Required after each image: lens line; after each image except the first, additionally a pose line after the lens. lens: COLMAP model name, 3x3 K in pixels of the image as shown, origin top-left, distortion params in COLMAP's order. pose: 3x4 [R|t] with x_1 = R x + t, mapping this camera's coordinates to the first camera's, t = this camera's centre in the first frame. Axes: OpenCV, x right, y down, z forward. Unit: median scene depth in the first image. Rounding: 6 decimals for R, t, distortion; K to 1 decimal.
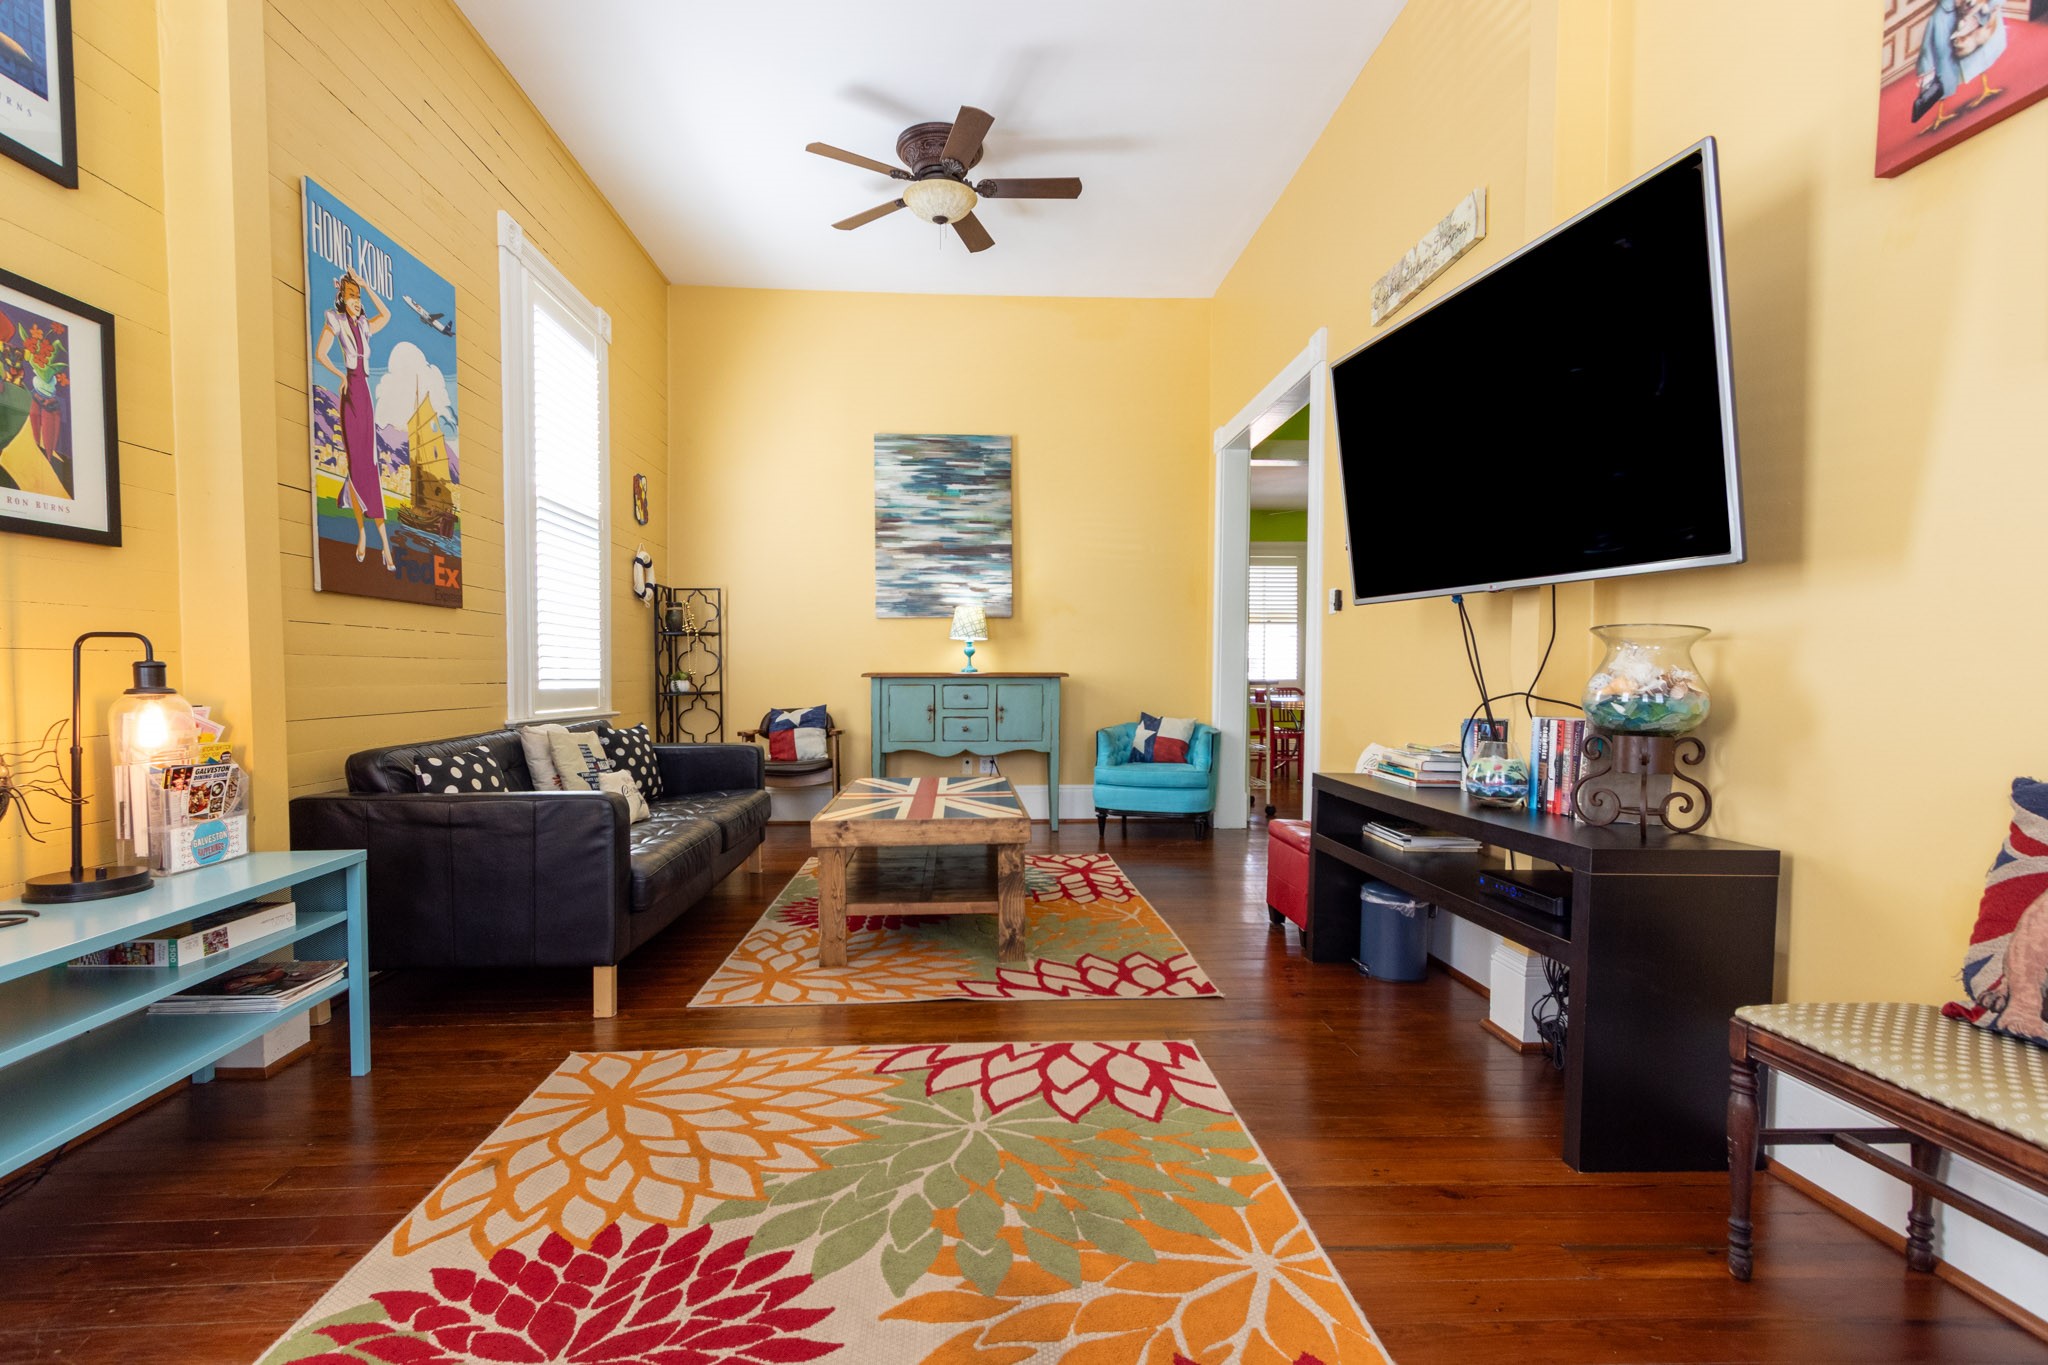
lens RADIAL K [[960.7, 0, 1001.5], [0, 960.7, 716.2], [0, 0, 1]] dist [0.015466, -0.010814]
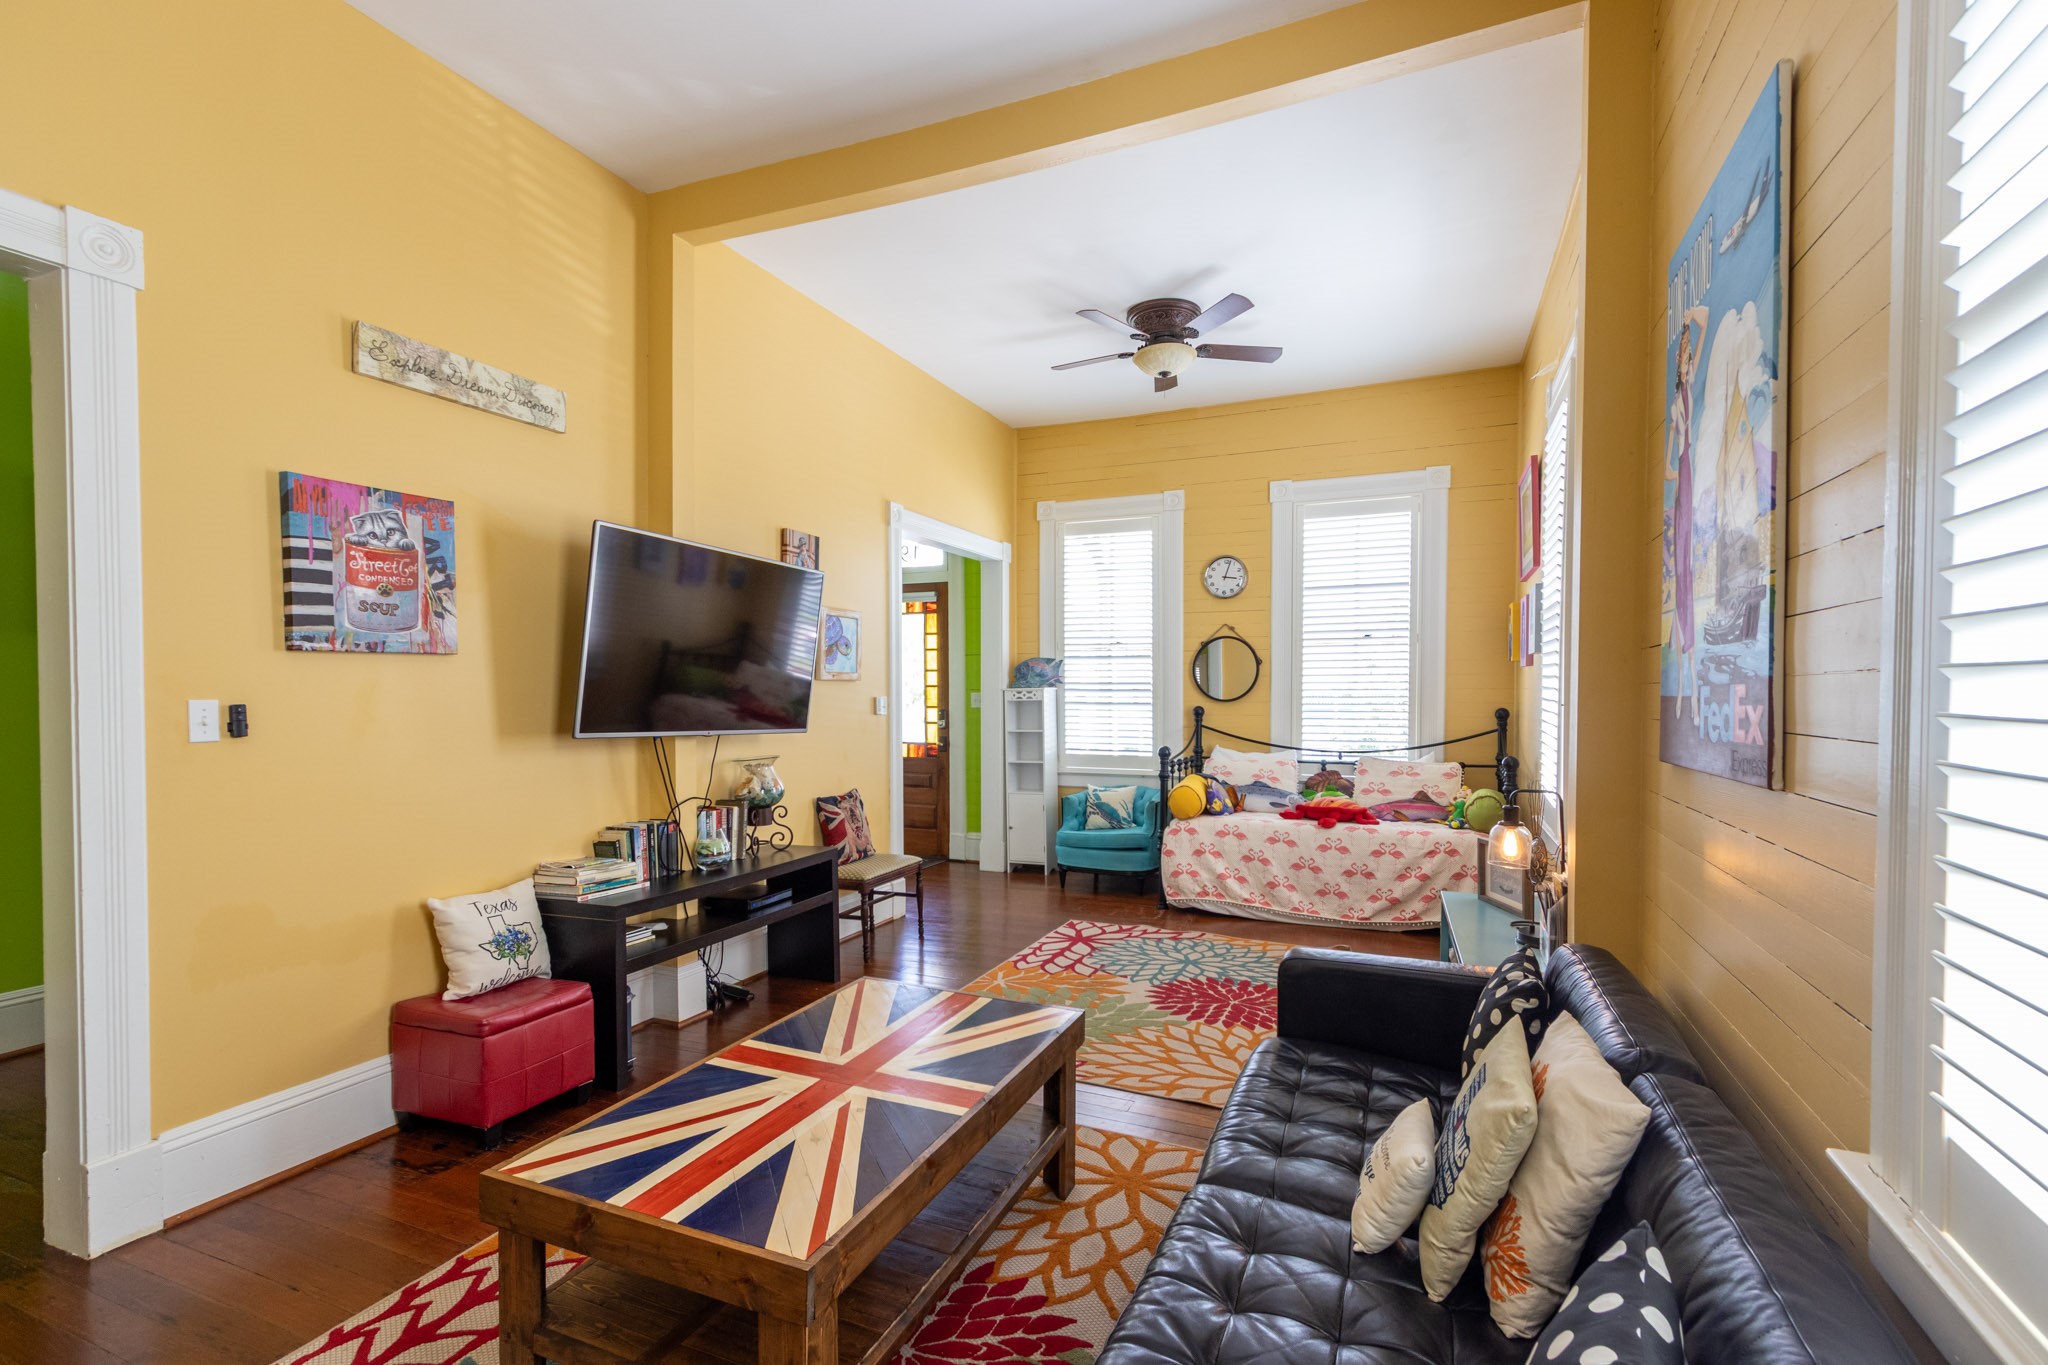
lens RADIAL K [[960.7, 0, 1001.5], [0, 960.7, 716.2], [0, 0, 1]] dist [0.015466, -0.010814]
pose [[-0.895512, -0.011013, 0.444900, -0.873113], [0.018757, 0.997872, 0.062455, -0.356846], [-0.444641, 0.064274, -0.893400, 3.044856]]
